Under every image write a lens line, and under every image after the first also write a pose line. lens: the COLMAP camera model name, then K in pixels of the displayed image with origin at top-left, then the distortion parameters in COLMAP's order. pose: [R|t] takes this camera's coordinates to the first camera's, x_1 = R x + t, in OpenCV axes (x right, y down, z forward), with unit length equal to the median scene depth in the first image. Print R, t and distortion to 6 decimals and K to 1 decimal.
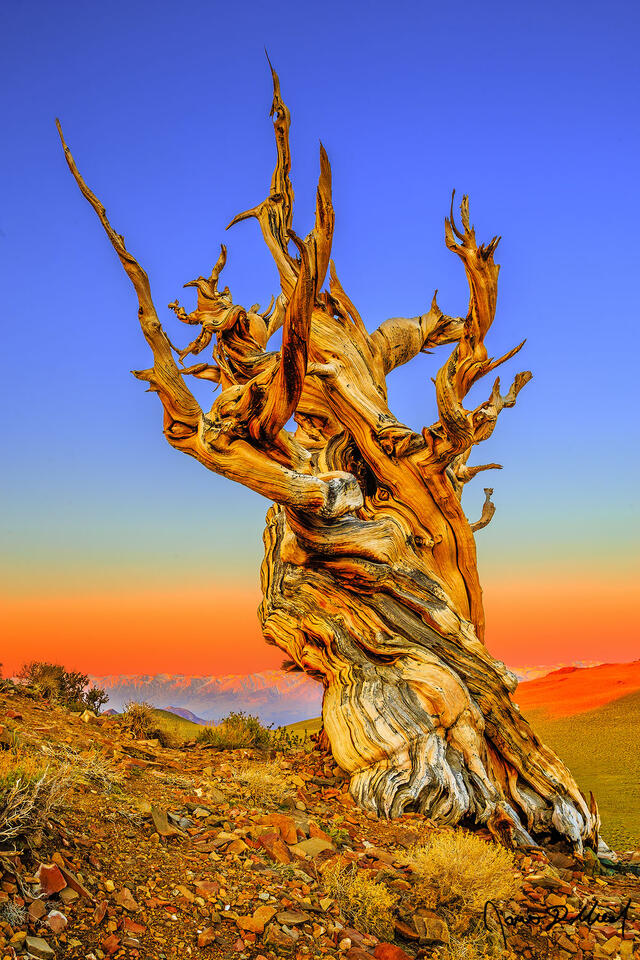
lens RADIAL K [[860.7, 0, 319.3], [0, 860.7, 482.3], [0, 0, 1]] dist [0.000725, 0.013153]
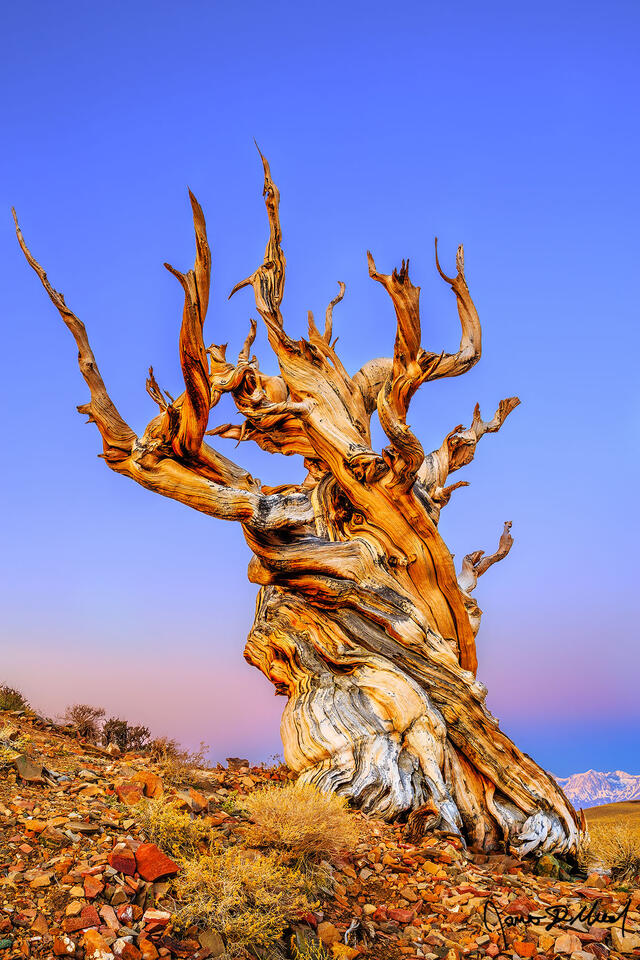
lens RADIAL K [[860.7, 0, 319.3], [0, 860.7, 482.3], [0, 0, 1]] dist [0.000725, 0.013153]
pose [[0.979167, -0.077674, -0.187611, 0.253329], [0.055239, 0.990993, -0.121987, 0.105425], [0.195396, 0.109082, 0.974639, -0.038931]]
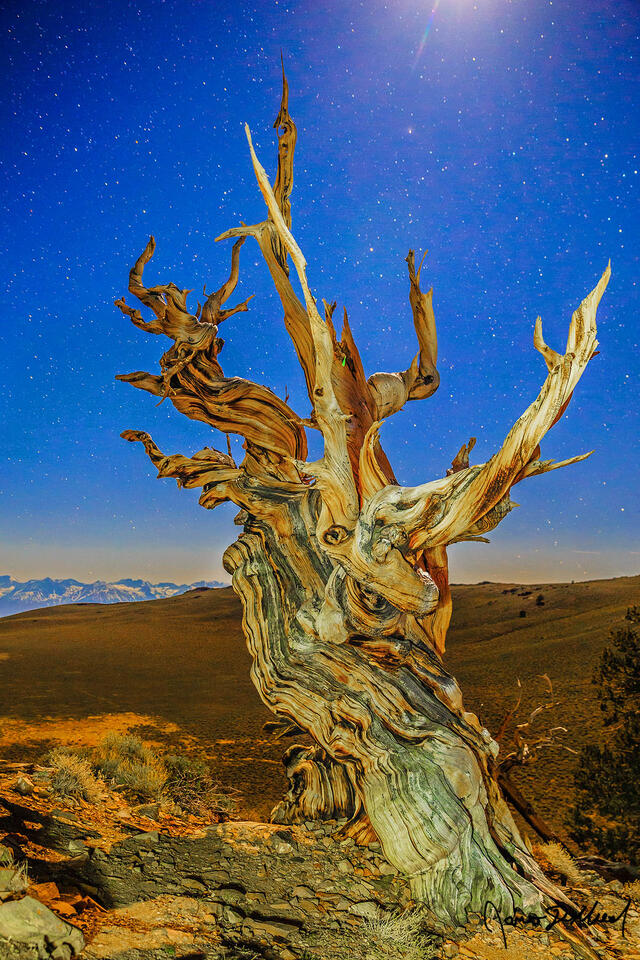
lens RADIAL K [[745.0, 0, 319.3], [0, 745.0, 482.1], [0, 0, 1]] dist [0.014441, -0.005690]
pose [[0.908151, 0.094136, 0.407921, -0.398329], [-0.124155, 0.991116, 0.047686, -0.119349], [-0.399809, -0.093952, 0.911771, 0.273948]]
